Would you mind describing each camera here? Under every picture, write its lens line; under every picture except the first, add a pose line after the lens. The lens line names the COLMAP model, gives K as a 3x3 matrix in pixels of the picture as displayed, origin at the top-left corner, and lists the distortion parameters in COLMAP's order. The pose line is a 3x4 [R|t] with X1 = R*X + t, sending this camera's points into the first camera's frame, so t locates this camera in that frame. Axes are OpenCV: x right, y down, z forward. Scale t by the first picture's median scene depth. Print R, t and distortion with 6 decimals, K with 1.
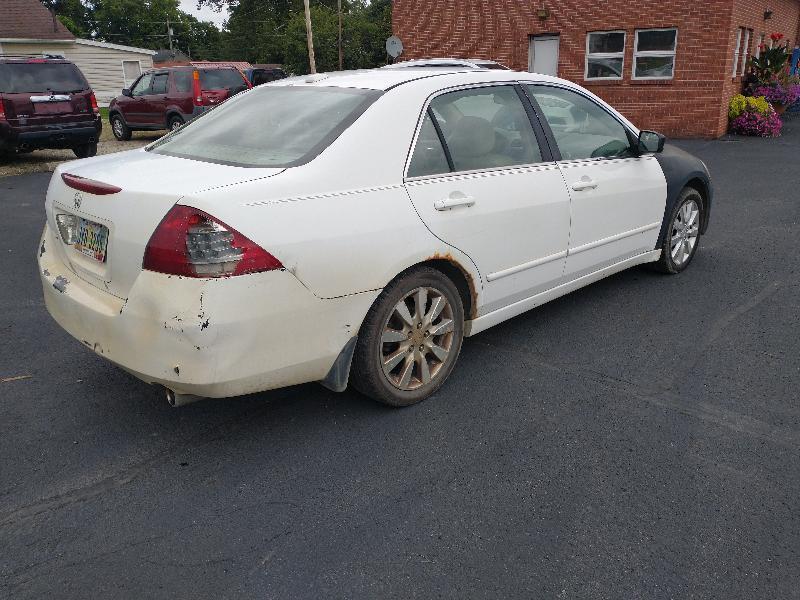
lens RADIAL K [[641.5, 0, 398.5], [0, 641.5, 302.1], [0, 0, 1]] dist [0.021181, -0.041551]
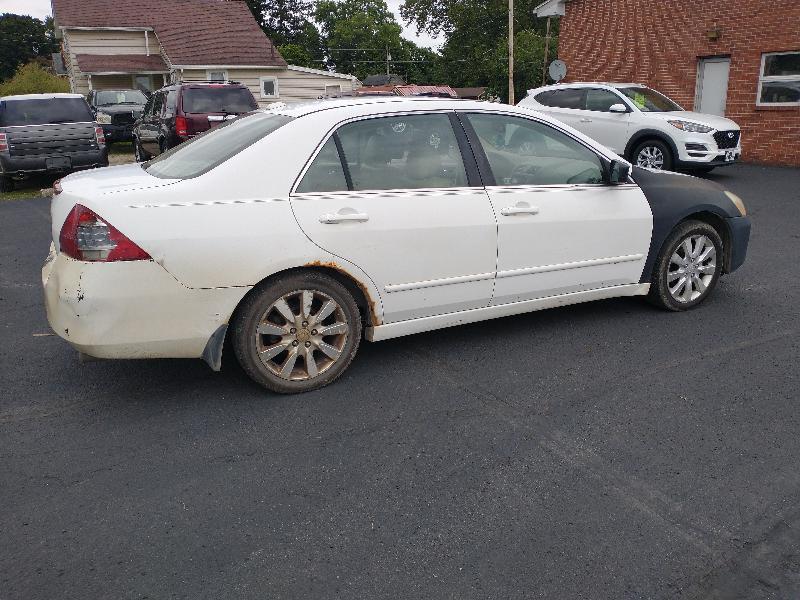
lens RADIAL K [[641.5, 0, 399.3], [0, 641.5, 302.1], [0, 0, 1]] dist [0.021181, -0.041551]
pose [[0.951429, 0.095020, -0.292837, 0.473900], [-0.104041, 0.994455, -0.015347, -0.001417], [0.289755, 0.045068, 0.956039, -0.030282]]
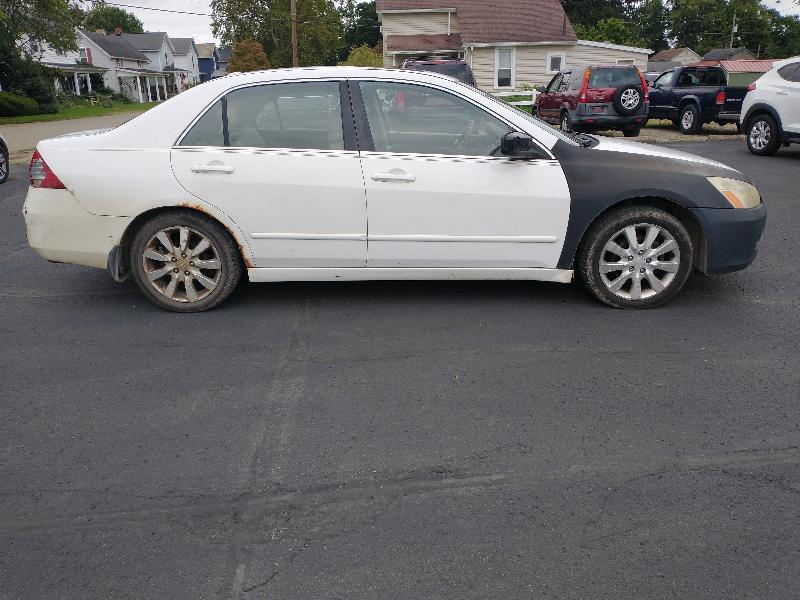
lens RADIAL K [[641.5, 0, 397.5], [0, 641.5, 298.0], [0, 0, 1]] dist [0.021181, -0.041551]
pose [[0.694880, 0.233025, -0.680324, 1.191054], [-0.235811, 0.967570, 0.090557, -0.098092], [0.679364, 0.097502, 0.727295, 0.293666]]
